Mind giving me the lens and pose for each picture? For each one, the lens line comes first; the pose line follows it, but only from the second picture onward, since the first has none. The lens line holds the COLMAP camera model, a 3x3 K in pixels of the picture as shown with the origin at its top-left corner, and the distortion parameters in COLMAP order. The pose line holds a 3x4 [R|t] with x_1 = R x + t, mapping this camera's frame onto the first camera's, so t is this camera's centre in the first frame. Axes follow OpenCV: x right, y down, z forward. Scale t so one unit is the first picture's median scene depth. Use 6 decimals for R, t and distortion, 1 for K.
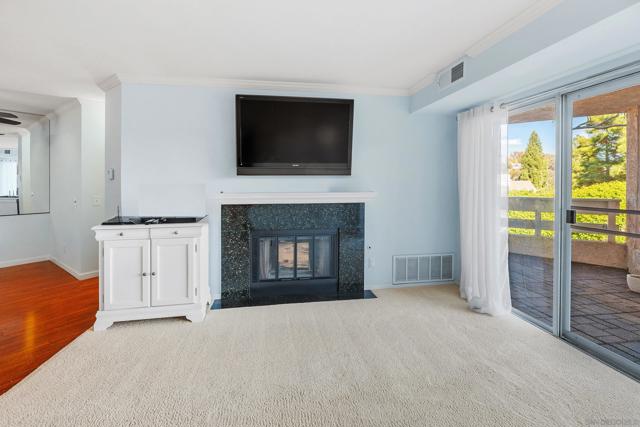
lens RADIAL K [[310.7, 0, 301.9], [0, 310.7, 186.2], [0, 0, 1]] dist [-0.004763, -0.000243]
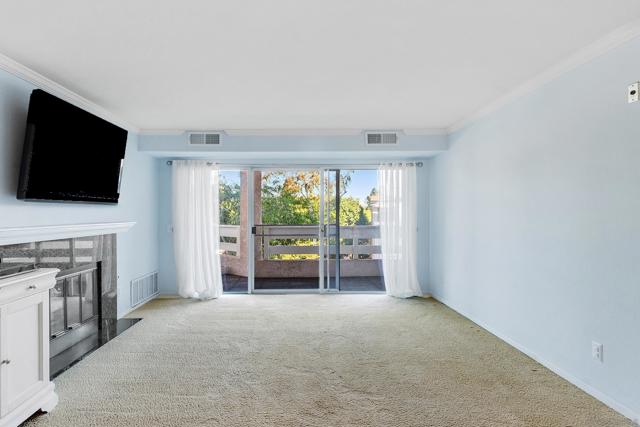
lens RADIAL K [[310.7, 0, 322.0], [0, 310.7, 213.4], [0, 0, 1]] dist [-0.004763, -0.000243]
pose [[0.139557, -0.004346, 0.990205, -0.729907], [0.004521, 0.999983, 0.003752, -0.011963], [-0.990204, 0.003953, 0.139574, 0.213977]]
